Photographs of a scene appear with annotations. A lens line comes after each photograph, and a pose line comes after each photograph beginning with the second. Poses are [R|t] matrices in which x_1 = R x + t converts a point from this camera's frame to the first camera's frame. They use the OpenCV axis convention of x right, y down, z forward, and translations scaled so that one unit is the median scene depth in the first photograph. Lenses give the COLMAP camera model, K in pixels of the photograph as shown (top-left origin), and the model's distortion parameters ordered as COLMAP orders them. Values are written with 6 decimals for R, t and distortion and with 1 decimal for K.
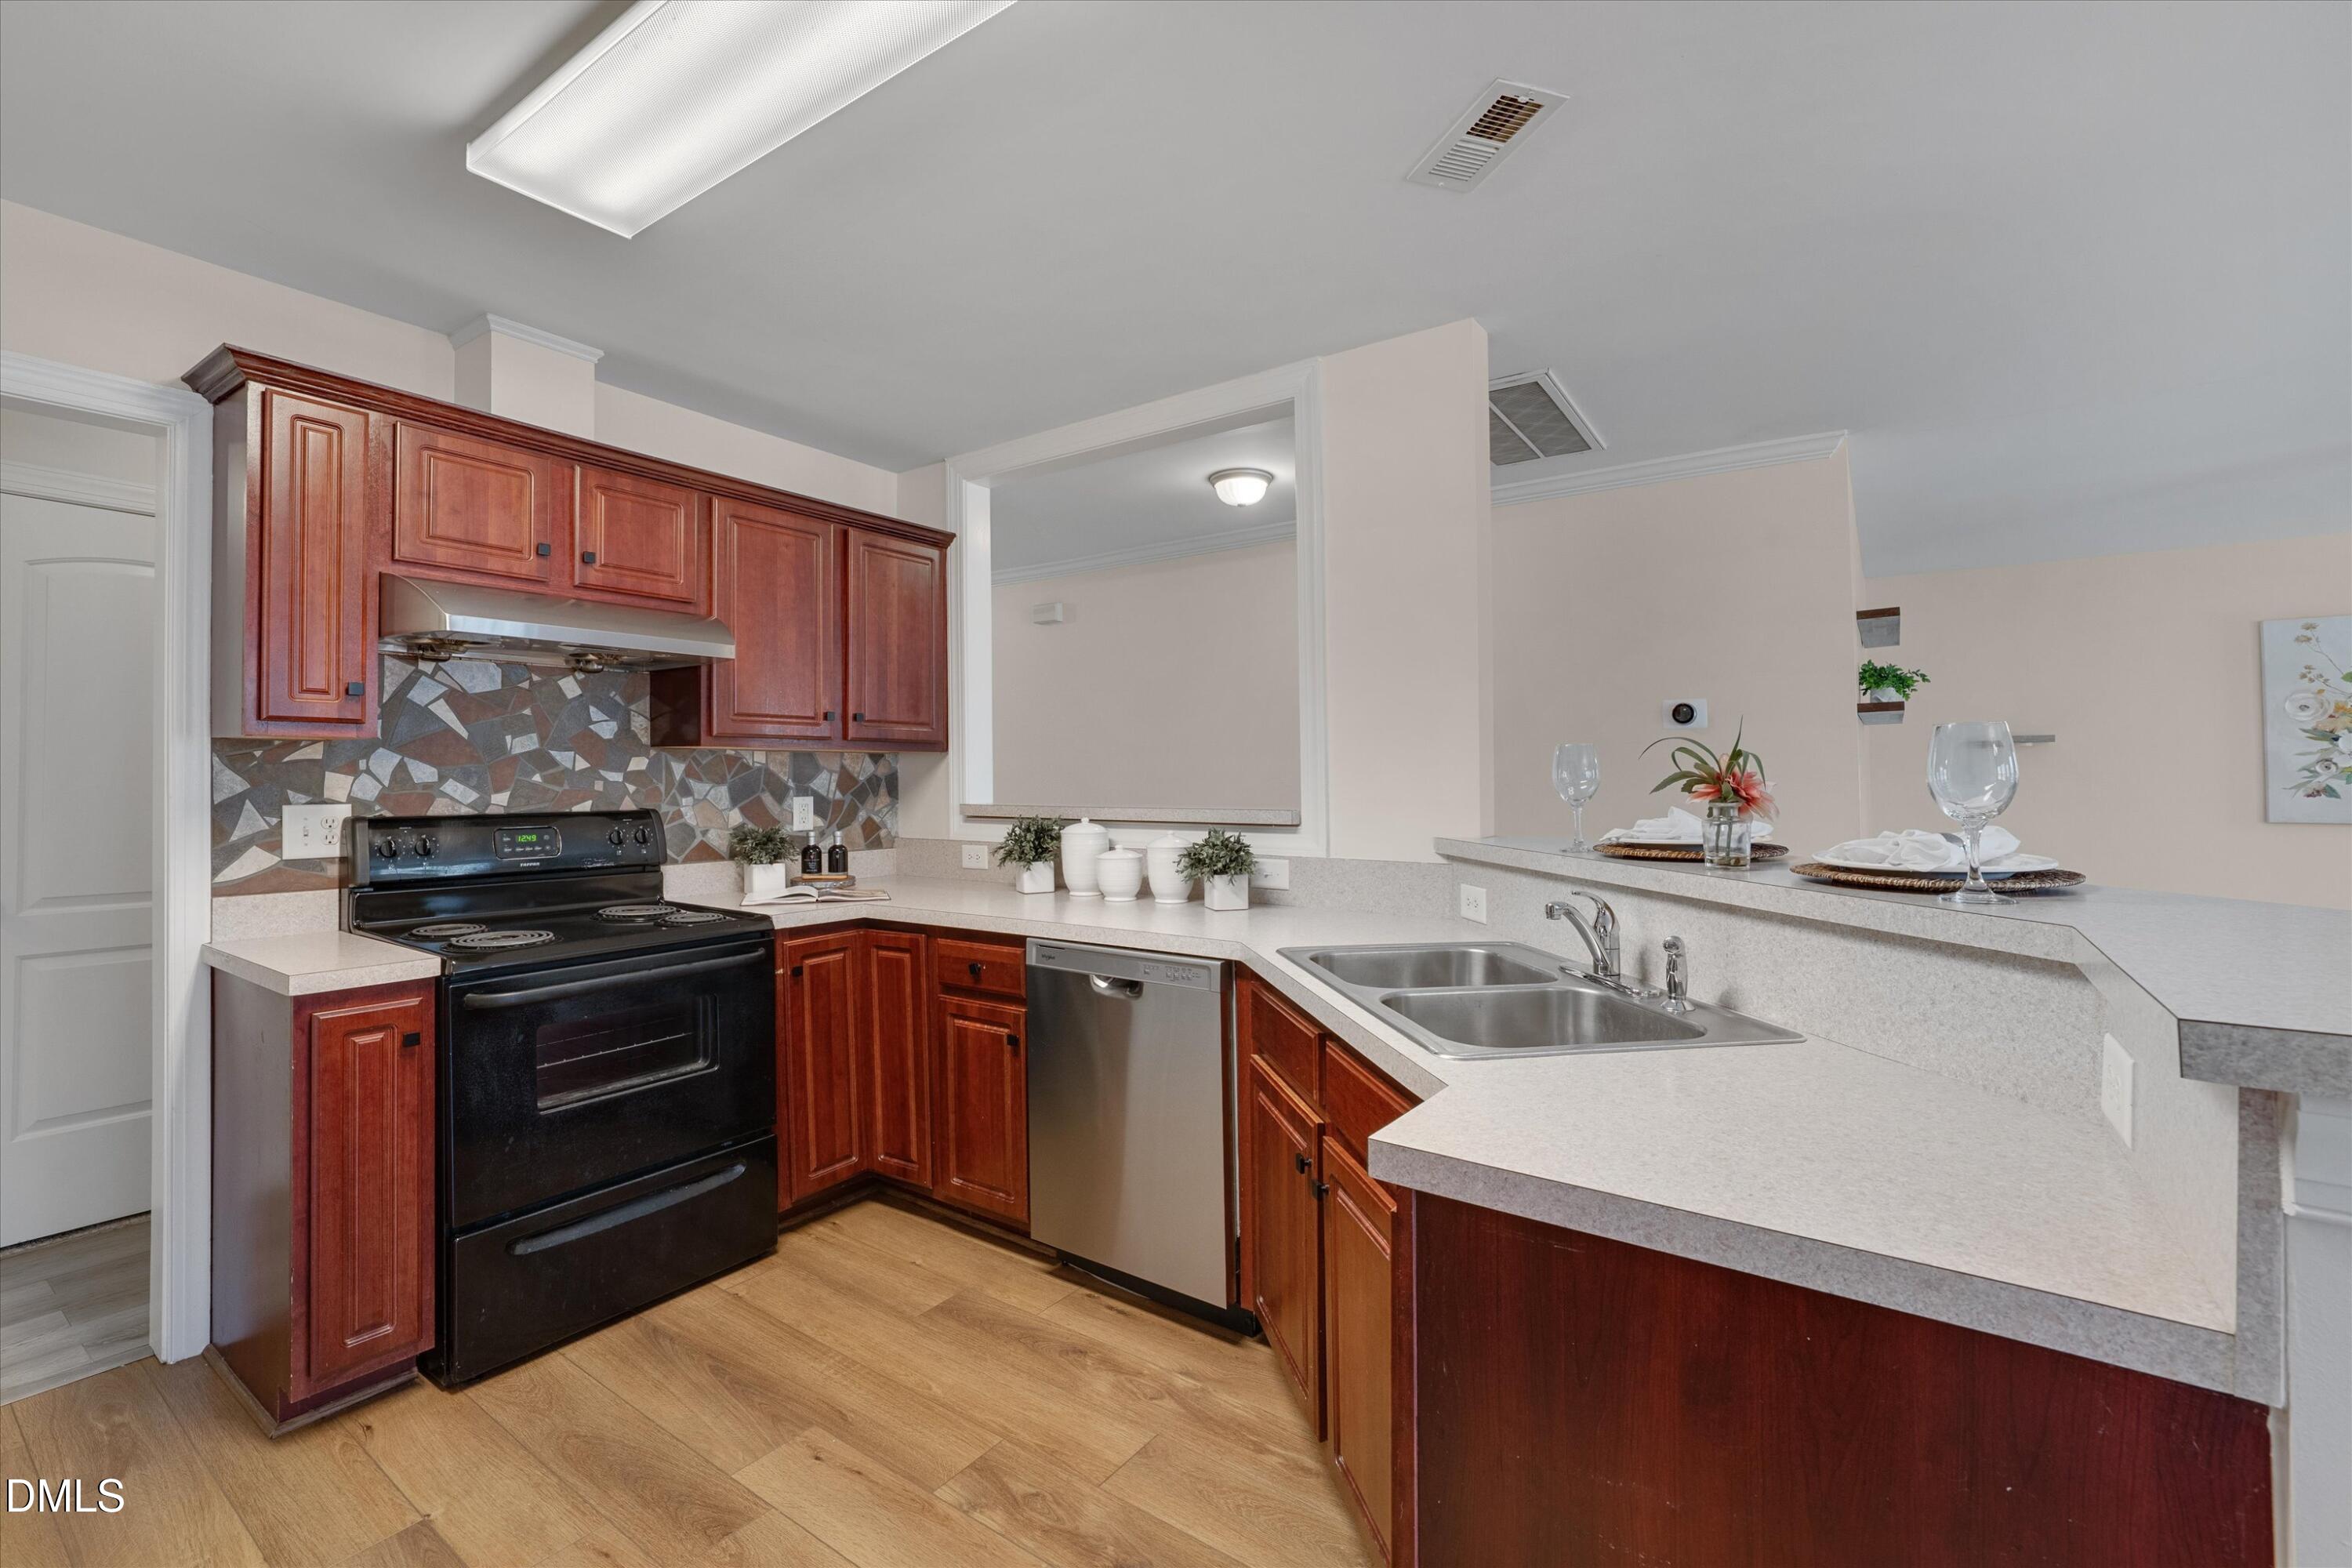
lens RADIAL K [[1002.7, 0, 1174.6], [0, 1002.7, 770.6], [0, 0, 1]] dist [0.000916, 0.000019]
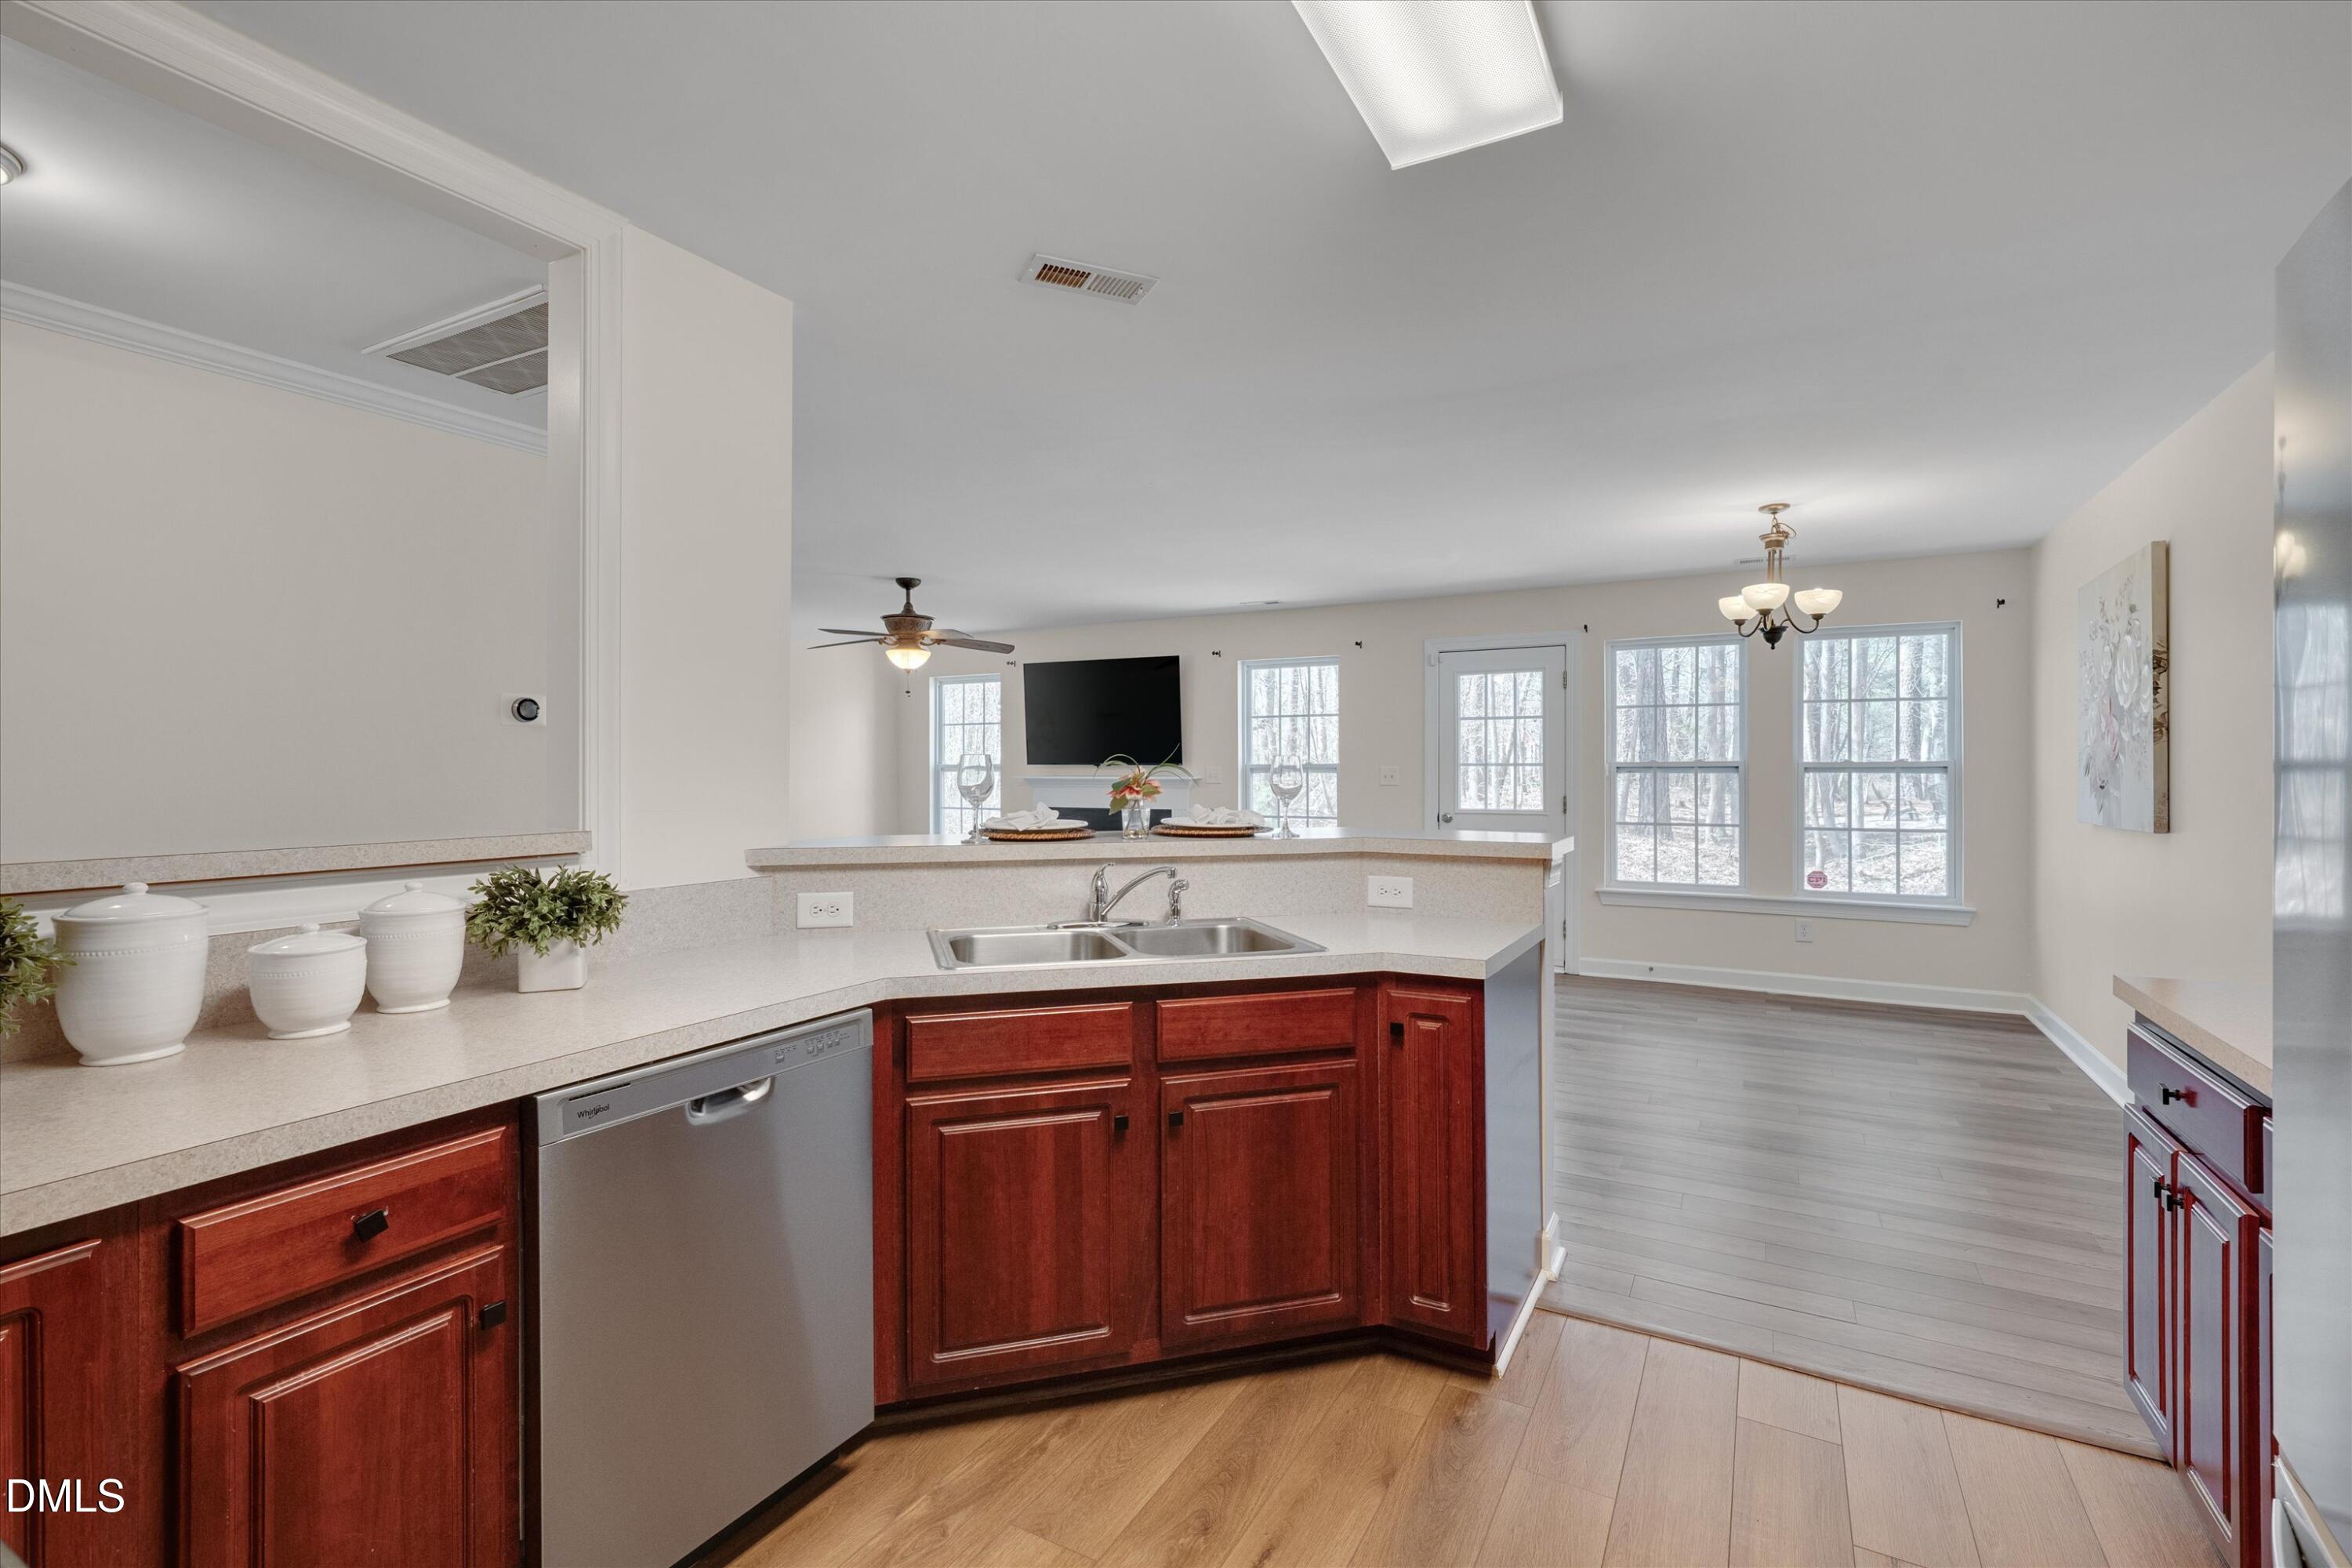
lens RADIAL K [[1073.7, 0, 1175.9], [0, 1073.7, 774.9], [0, 0, 1]] dist [-0.001673, -0.000063]
pose [[-0.113940, -0.002809, 0.993484, -0.823423], [-0.006457, 0.999977, 0.002087, -0.004647], [-0.993467, -0.006177, -0.113956, 0.815129]]
